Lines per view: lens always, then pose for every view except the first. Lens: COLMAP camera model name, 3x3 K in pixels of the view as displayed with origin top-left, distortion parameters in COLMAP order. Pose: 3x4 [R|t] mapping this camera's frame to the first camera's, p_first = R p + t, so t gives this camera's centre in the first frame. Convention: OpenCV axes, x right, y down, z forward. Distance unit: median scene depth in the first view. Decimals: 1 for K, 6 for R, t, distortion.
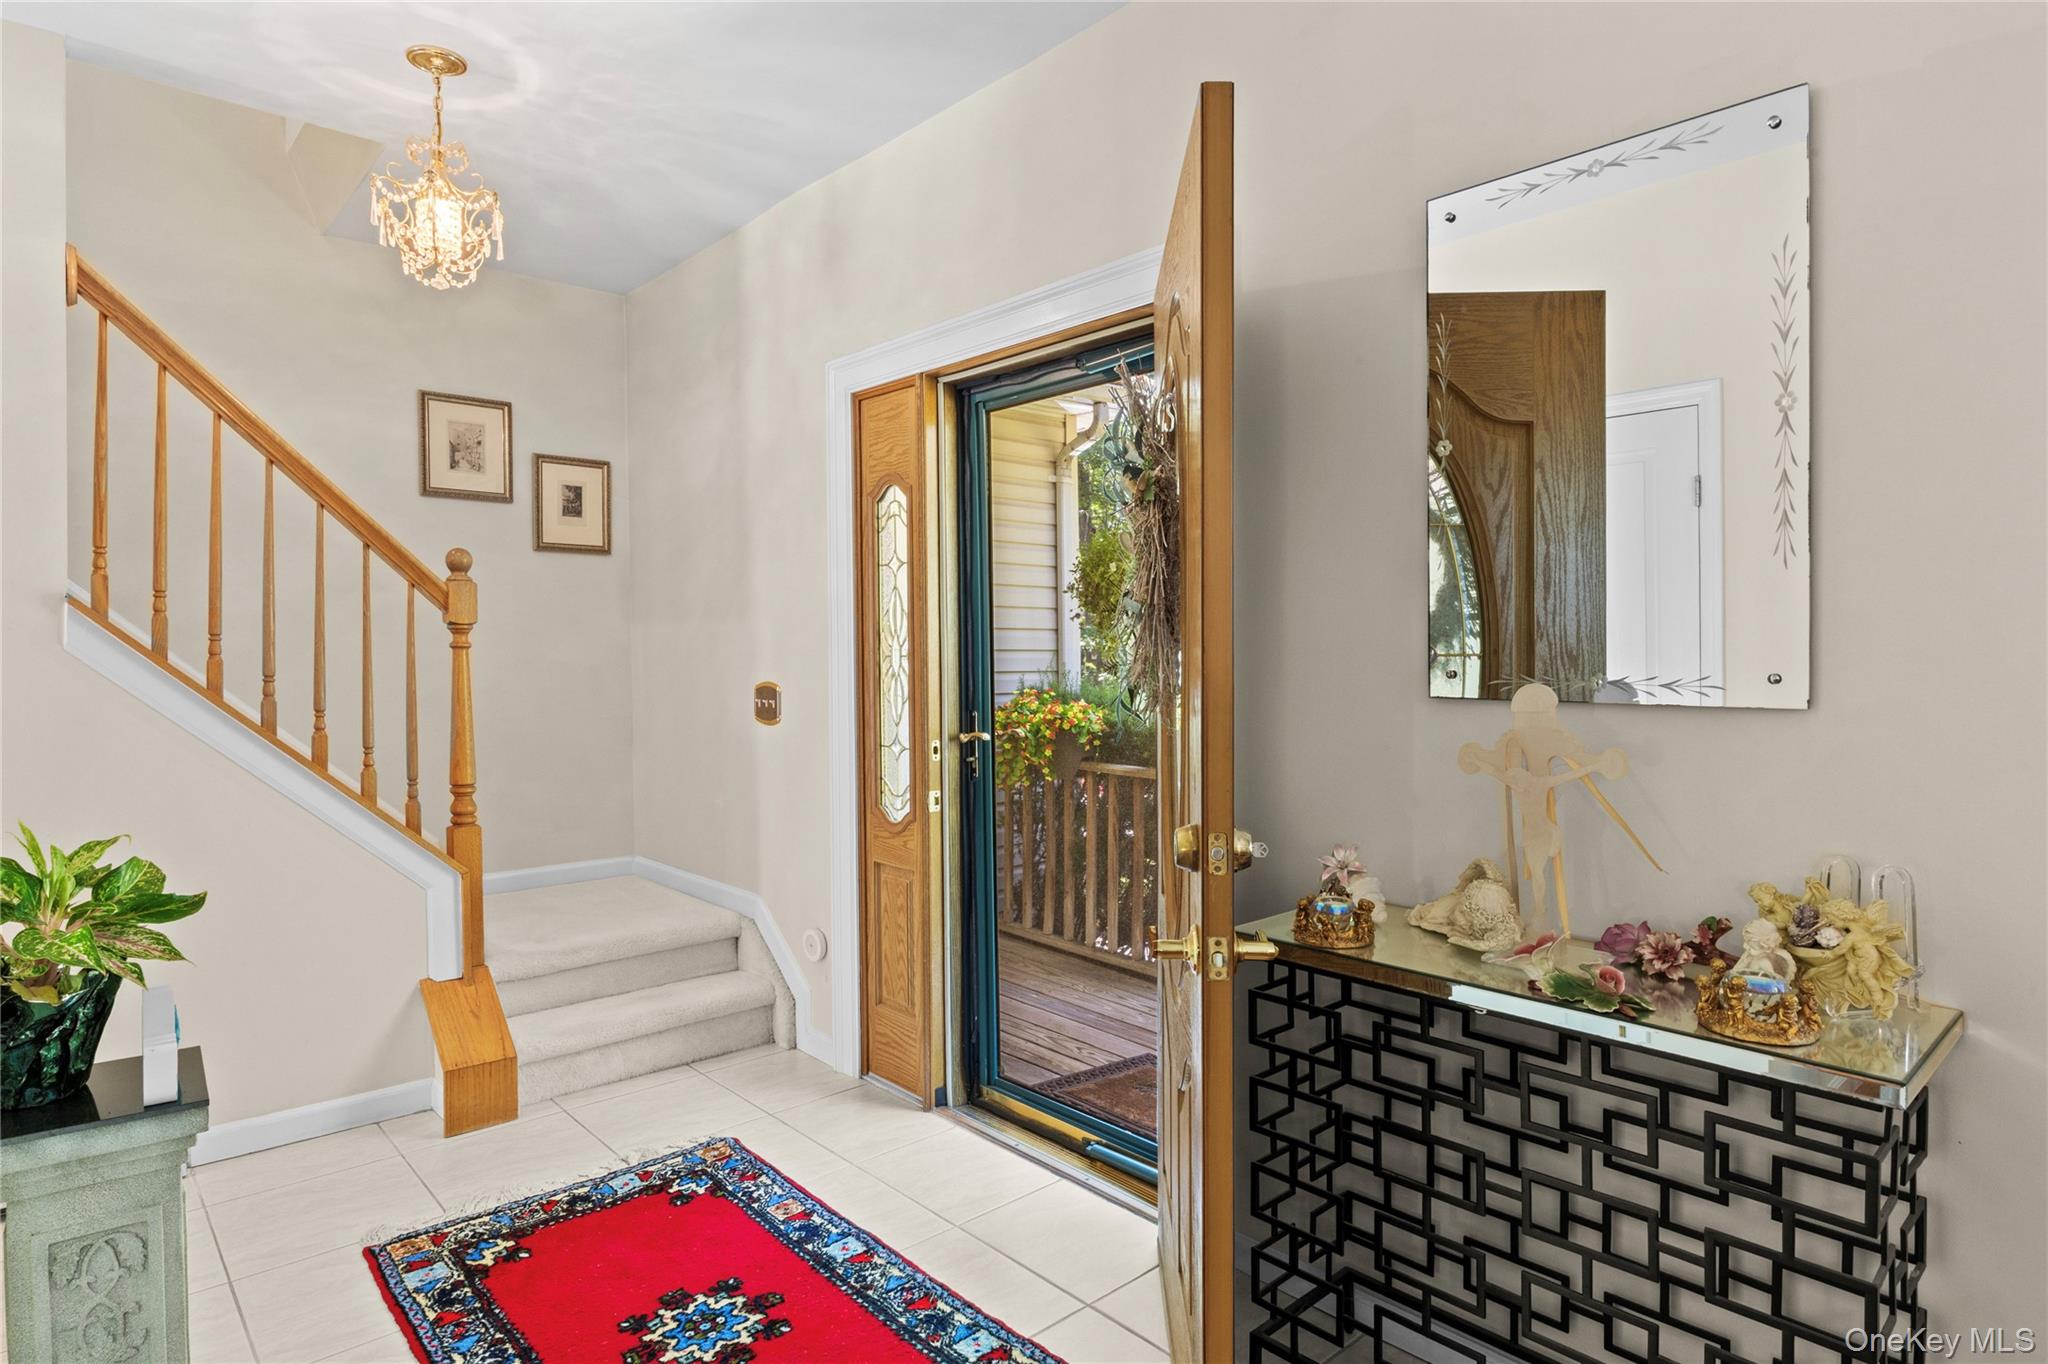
lens RADIAL K [[1118.7, 0, 1024.0], [0, 1118.7, 682.0], [0, 0, 1]] dist [-0.002758, -0.000776]
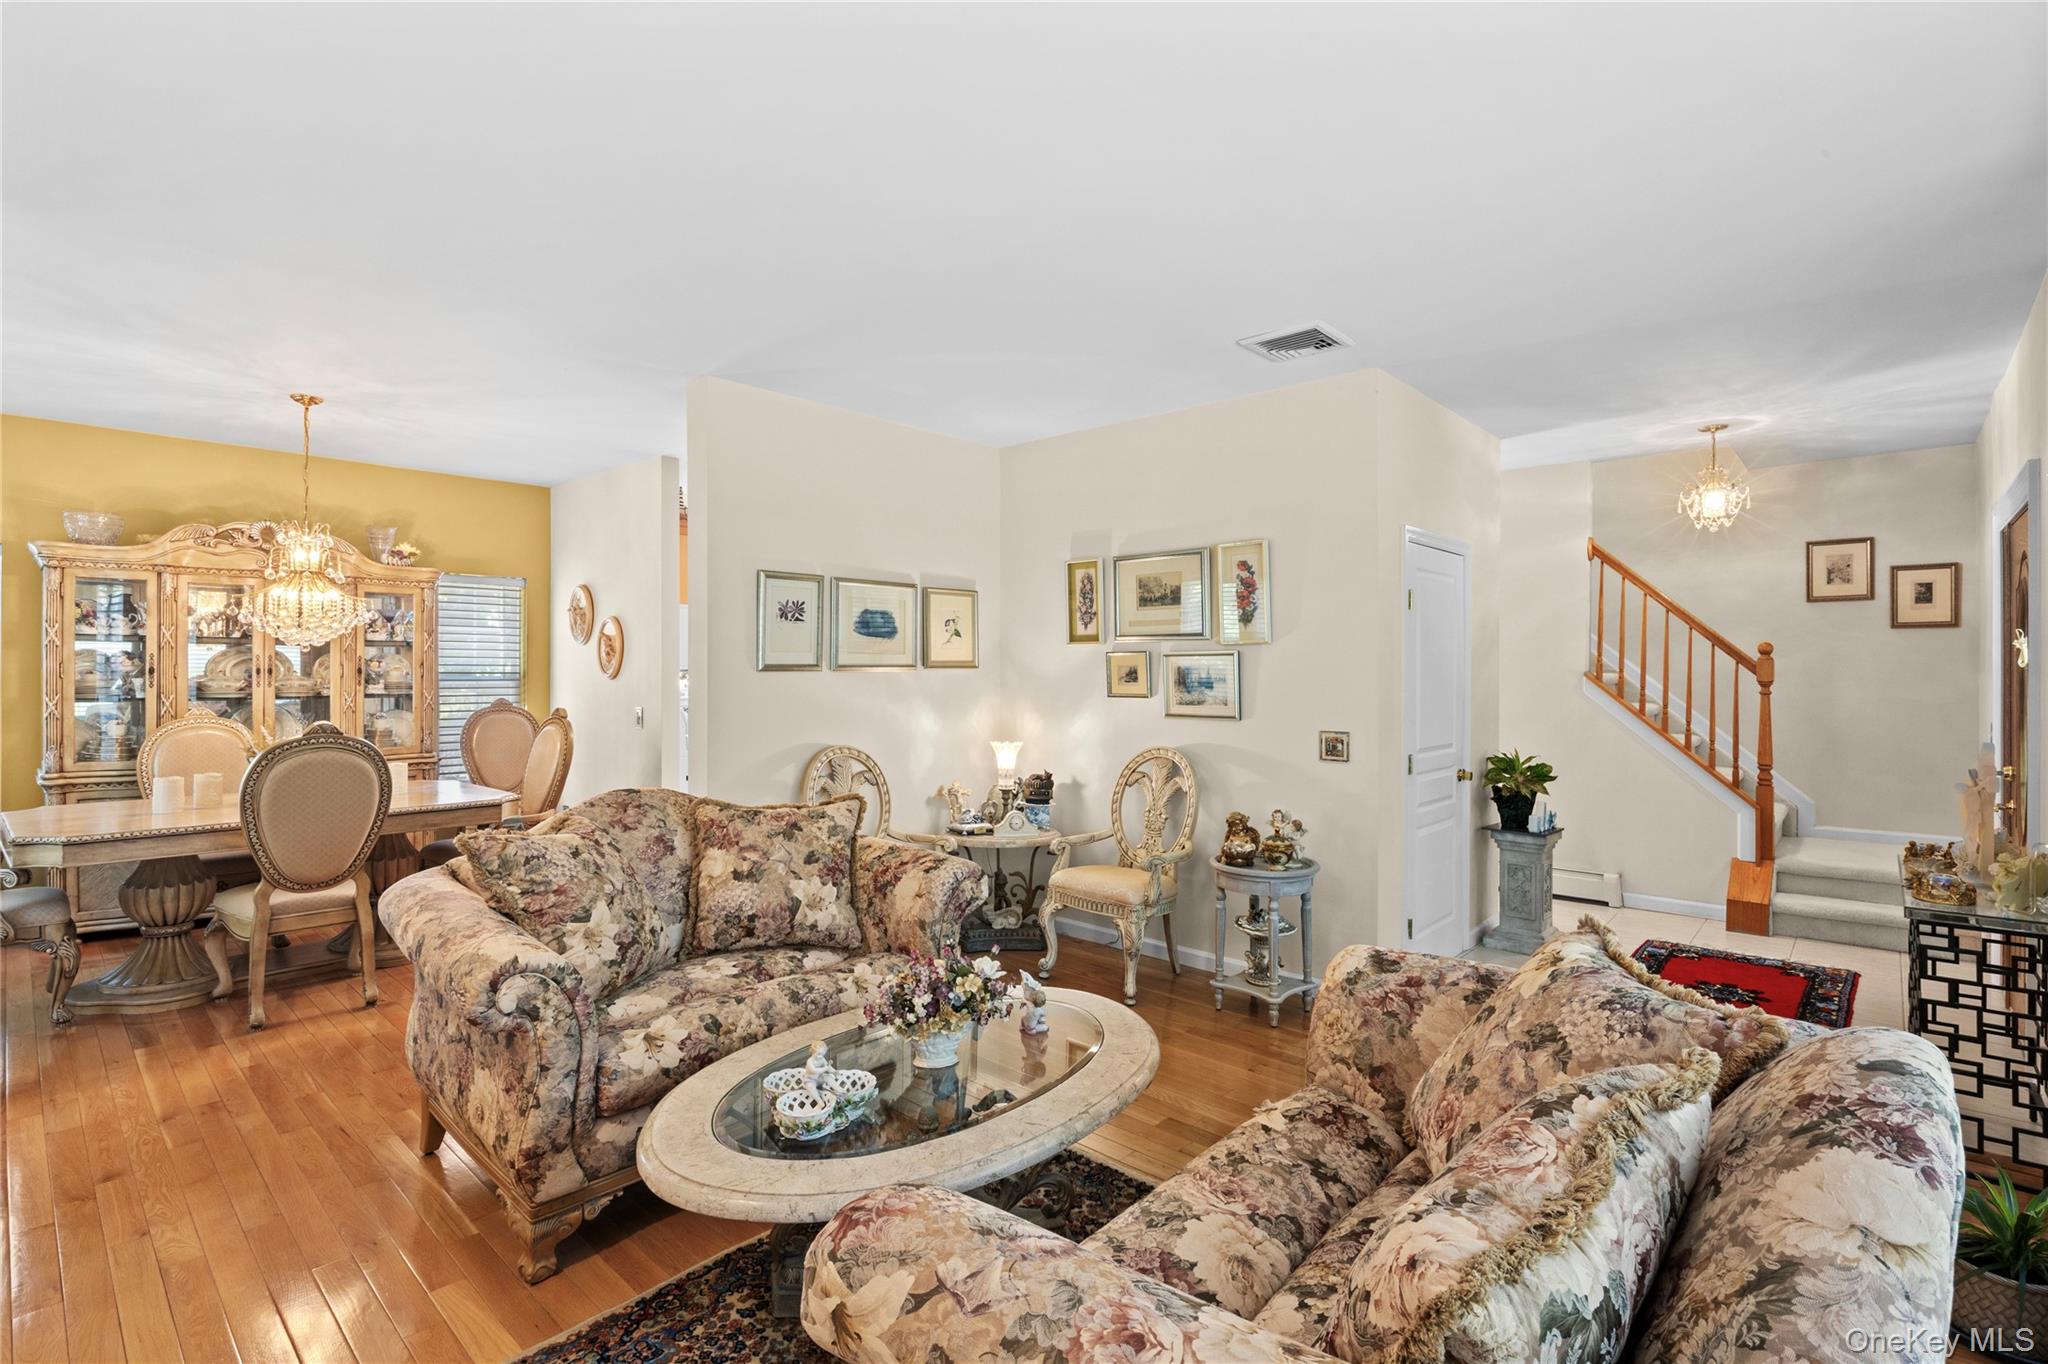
lens RADIAL K [[979.9, 0, 1024.0], [0, 979.9, 682.0], [0, 0, 1]] dist [-0.004562, -0.000524]
pose [[0.111882, 0.005071, -0.993709, 0.871114], [-0.022399, 0.999746, 0.002580, -0.023270], [0.993469, 0.021969, 0.111967, -0.384162]]
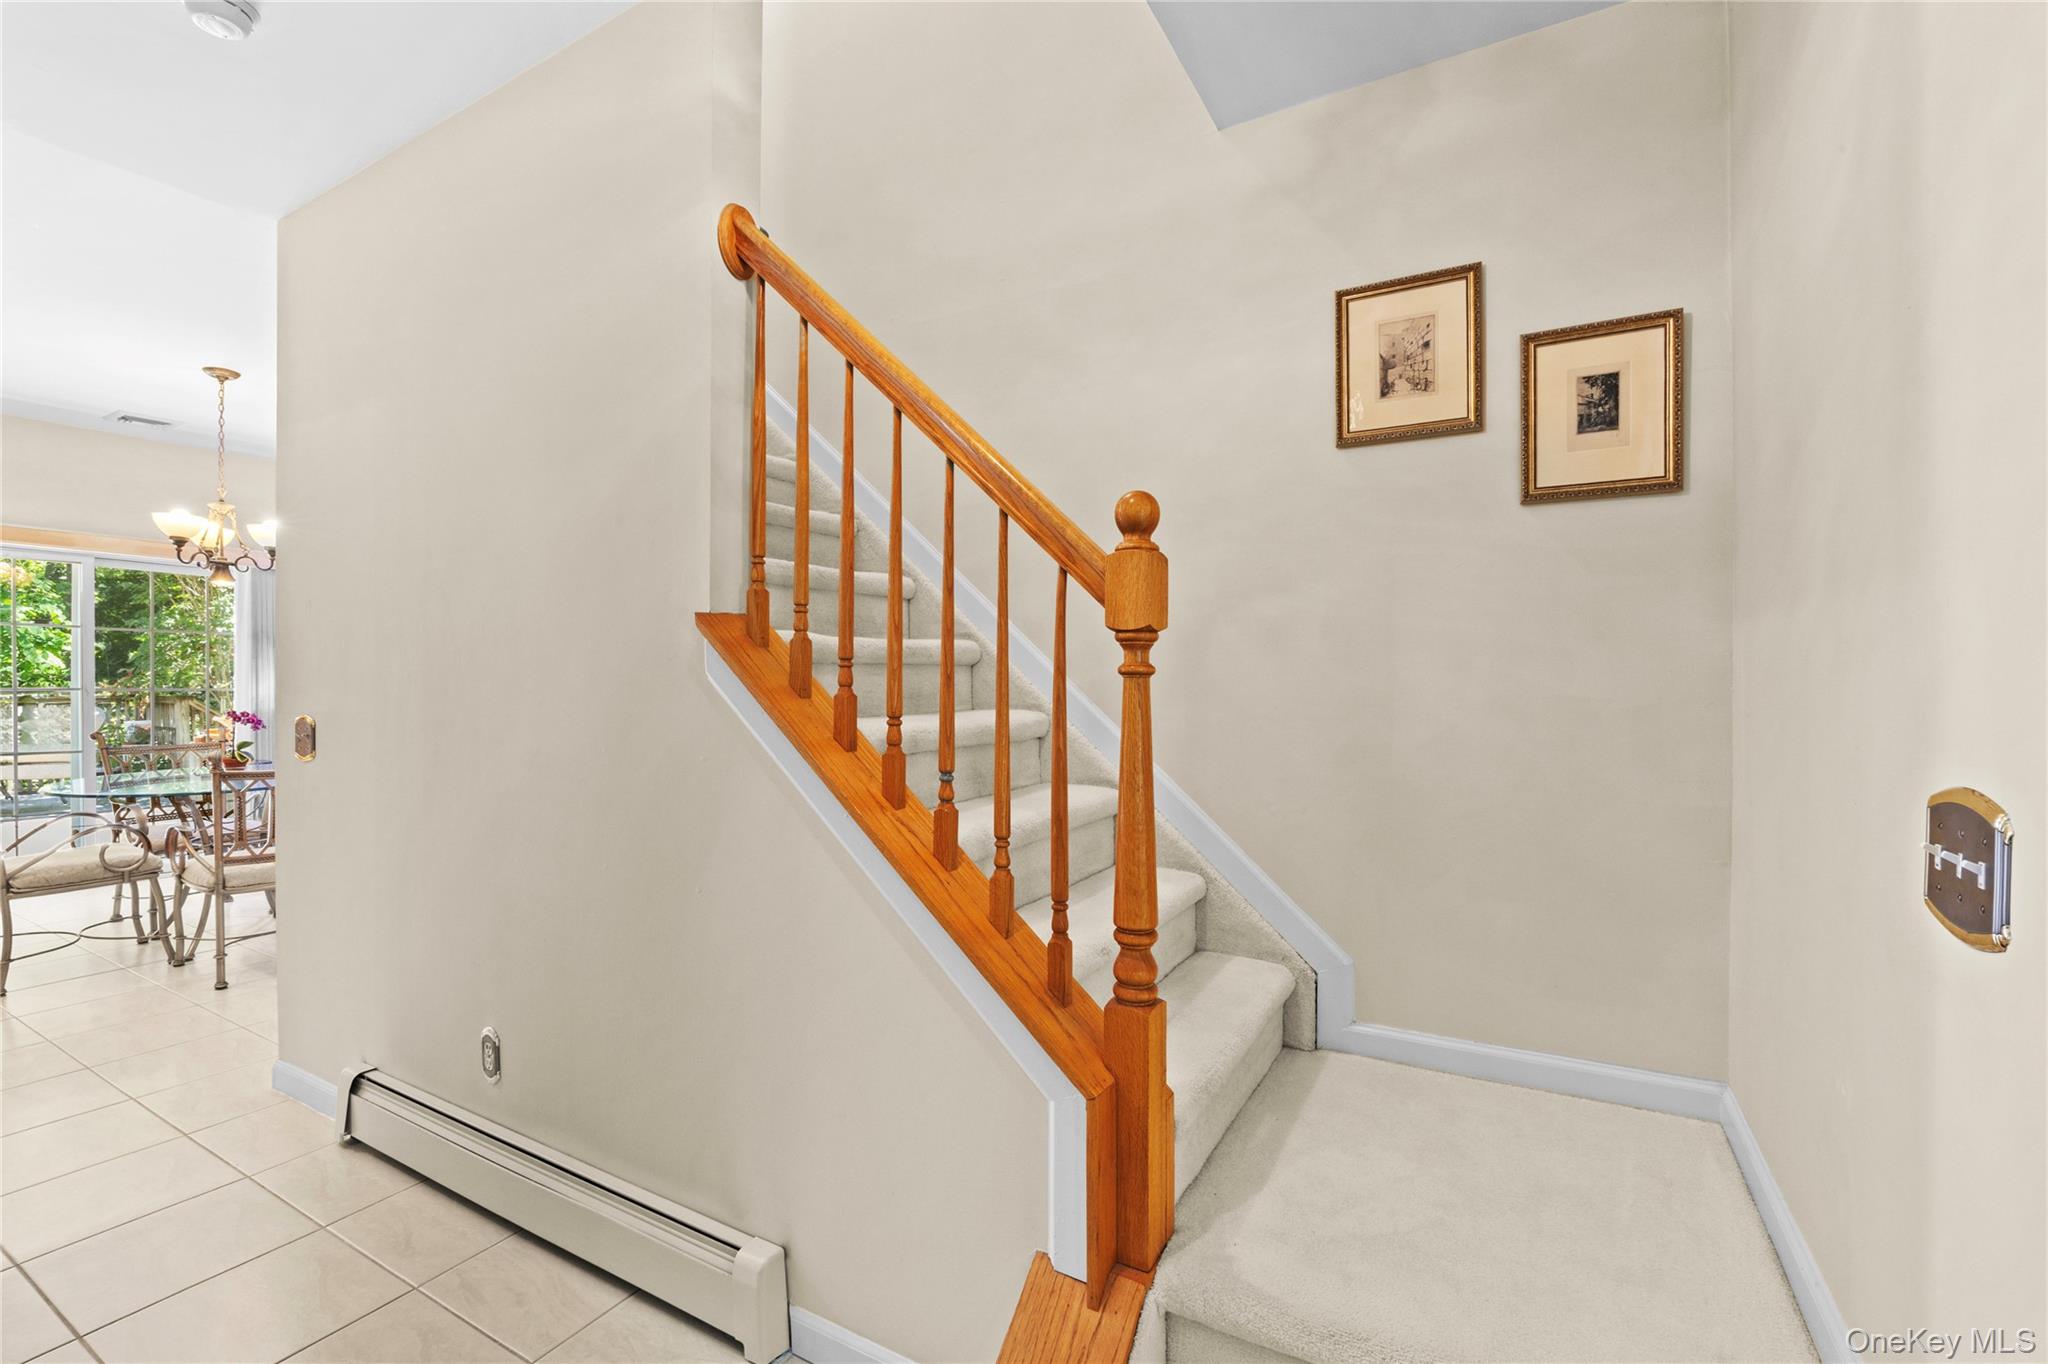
lens RADIAL K [[905.4, 0, 1024.0], [0, 905.4, 682.0], [0, 0, 1]] dist [-0.015183, 0.000116]
pose [[0.319143, 0.000212, -0.947707, -0.093650], [-0.024733, 0.999661, -0.008105, -0.019255], [0.947384, 0.026026, 0.319040, 0.696405]]
